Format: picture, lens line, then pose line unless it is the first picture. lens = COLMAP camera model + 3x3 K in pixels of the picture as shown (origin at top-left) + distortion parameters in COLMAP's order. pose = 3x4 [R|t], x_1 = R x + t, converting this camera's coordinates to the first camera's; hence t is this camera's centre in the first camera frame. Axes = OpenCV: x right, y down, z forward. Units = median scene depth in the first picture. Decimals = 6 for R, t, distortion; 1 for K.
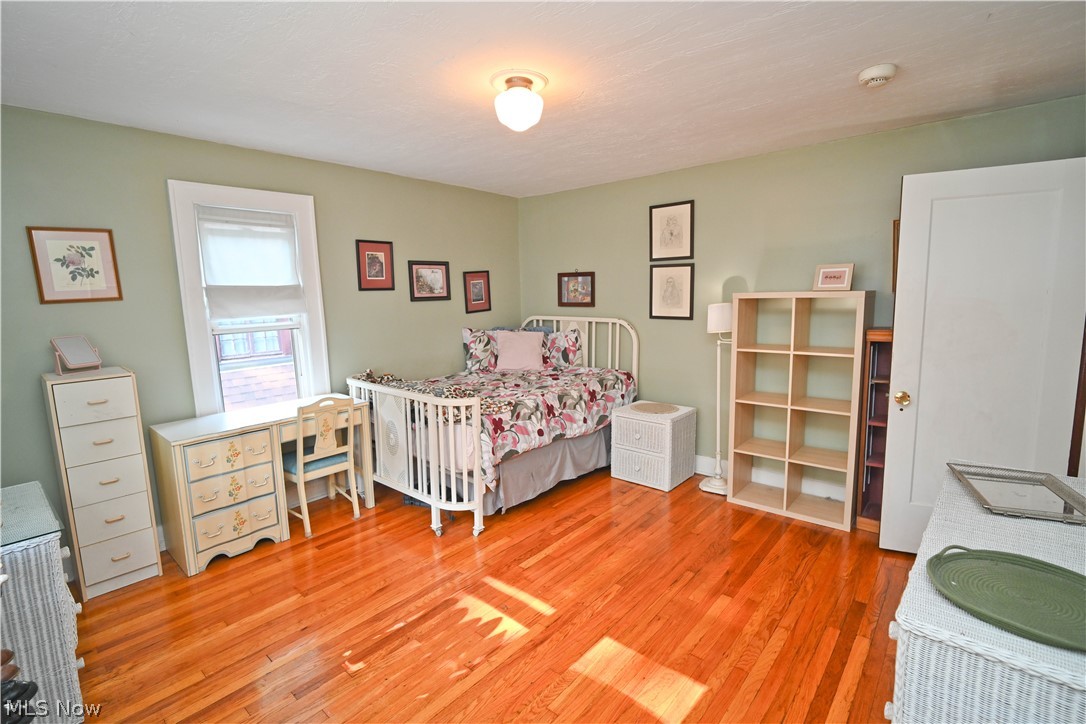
lens RADIAL K [[506.6, 0, 545.3], [0, 506.6, 358.2], [0, 0, 1]] dist [-0.008316, -0.001236]
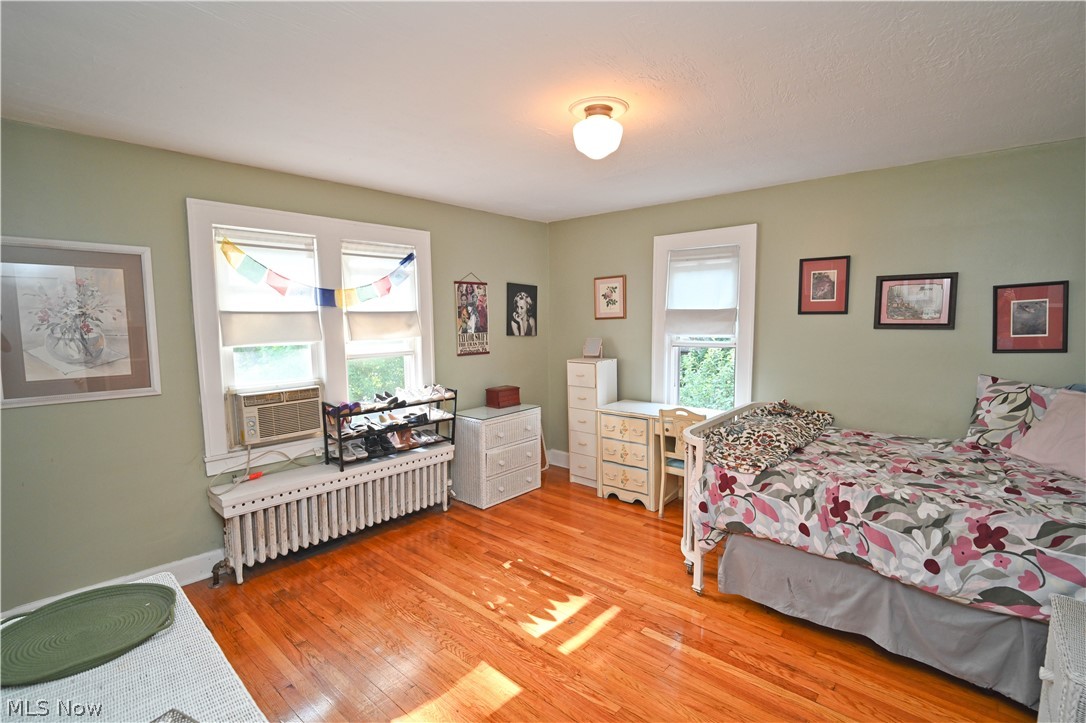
lens RADIAL K [[506.6, 0, 545.4], [0, 506.6, 361.9], [0, 0, 1]] dist [-0.008316, -0.001236]
pose [[-0.016997, 0.112692, -0.993485, 0.660994], [-0.125765, 0.985496, 0.113937, -0.110293], [0.991914, 0.126882, -0.002578, 0.648114]]
